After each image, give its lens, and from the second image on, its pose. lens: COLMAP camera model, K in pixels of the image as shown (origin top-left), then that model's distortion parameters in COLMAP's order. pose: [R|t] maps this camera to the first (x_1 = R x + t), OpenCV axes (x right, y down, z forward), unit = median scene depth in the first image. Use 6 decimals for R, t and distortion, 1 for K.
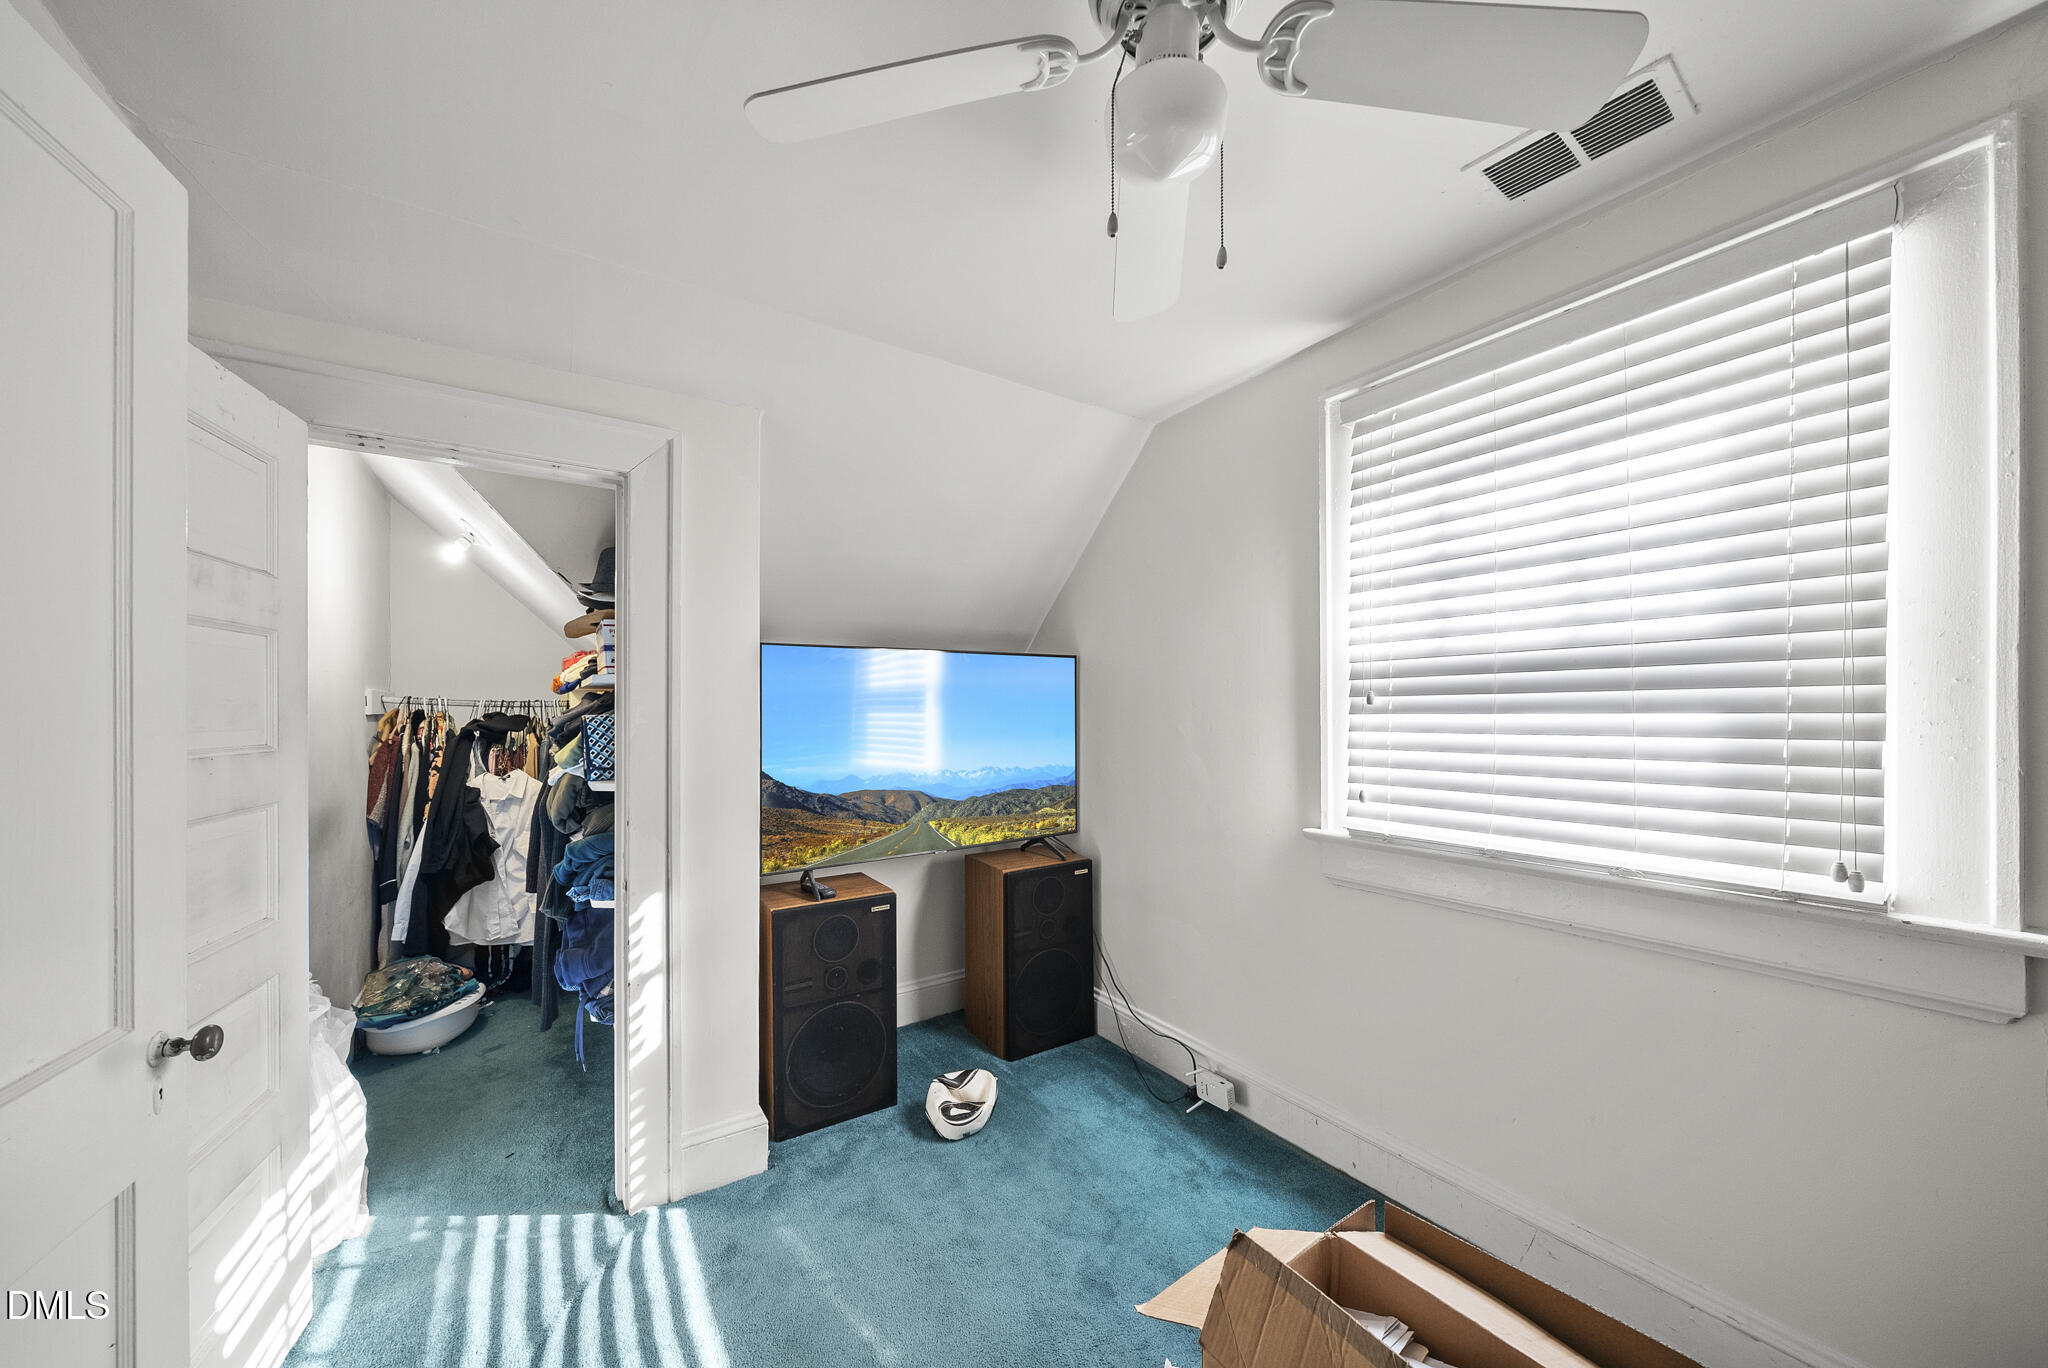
lens RADIAL K [[708.8, 0, 1021.5], [0, 708.8, 690.6], [0, 0, 1]] dist [-0.007754, -0.000238]
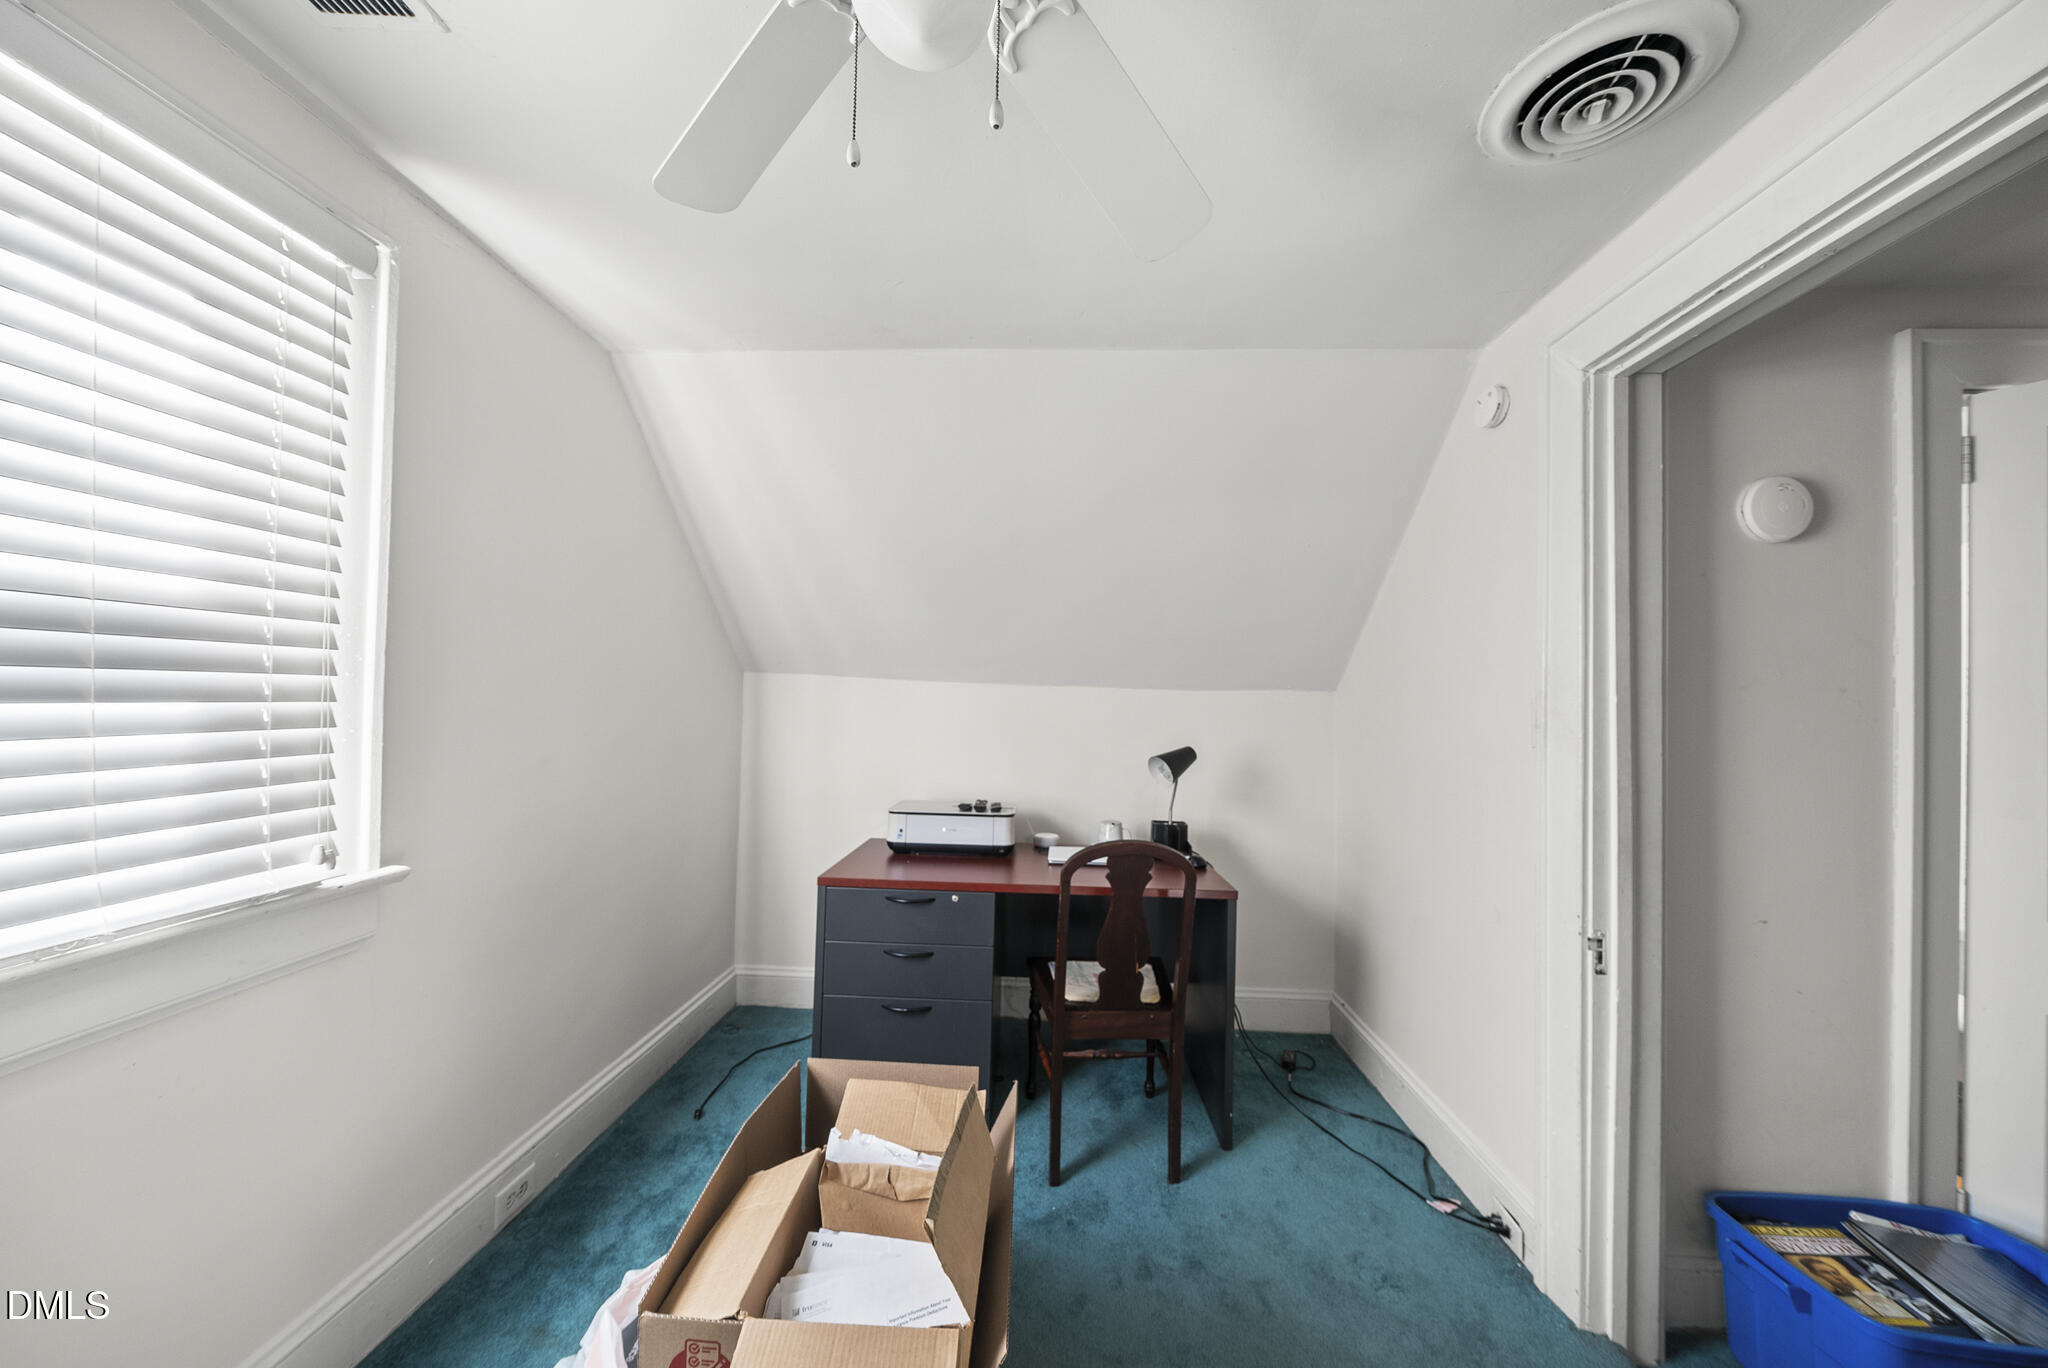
lens RADIAL K [[708.8, 0, 1021.5], [0, 708.8, 690.6], [0, 0, 1]] dist [-0.007754, -0.000238]
pose [[-0.795074, -0.006706, 0.606476, -0.272619], [-0.033477, 0.998900, -0.032842, 0.013597], [-0.605588, -0.046415, -0.794423, 1.131157]]
